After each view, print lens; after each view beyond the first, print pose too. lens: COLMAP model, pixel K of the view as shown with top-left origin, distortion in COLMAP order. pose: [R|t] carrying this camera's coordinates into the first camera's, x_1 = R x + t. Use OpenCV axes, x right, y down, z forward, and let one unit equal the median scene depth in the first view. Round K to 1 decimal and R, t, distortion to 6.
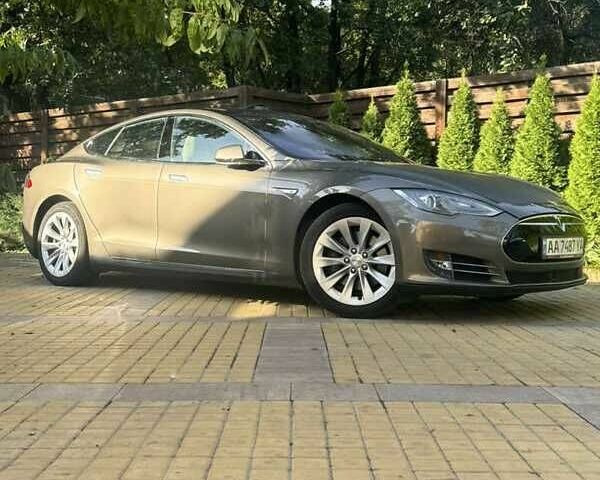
lens RADIAL K [[696.4, 0, 300.3], [0, 696.4, 199.1], [0, 0, 1]] dist [0.017177, 0.003352]
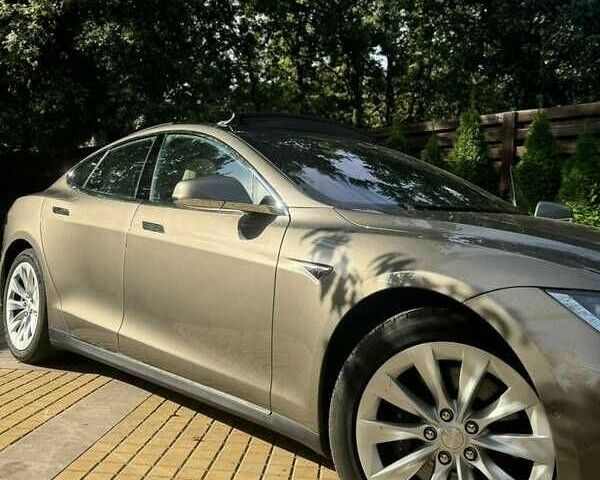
lens RADIAL K [[621.2, 0, 299.5], [0, 621.2, 194.8], [0, 0, 1]] dist [0.035669, -0.015145]
pose [[0.995274, 0.024645, -0.093922, 0.013832], [-0.029288, 0.998400, -0.048374, -0.041882], [0.092579, 0.050896, 0.994404, 0.503024]]
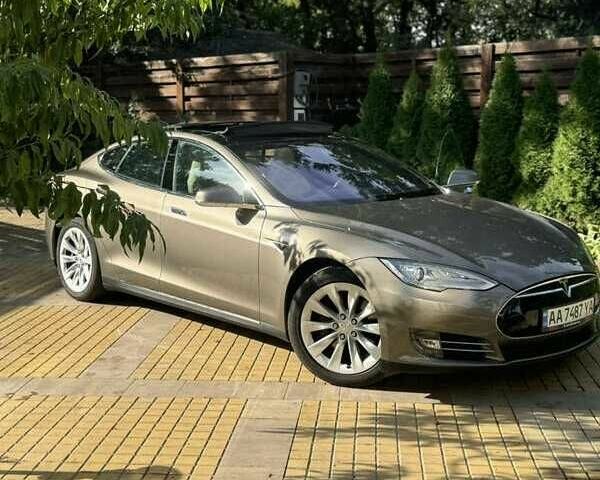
lens RADIAL K [[696.4, 0, 300.3], [0, 696.4, 199.1], [0, 0, 1]] dist [0.017177, 0.003352]
pose [[0.996625, -0.002526, -0.082045, 0.085382], [0.009539, 0.996318, 0.085206, -0.148330], [0.081528, -0.085701, 0.992980, 0.049453]]
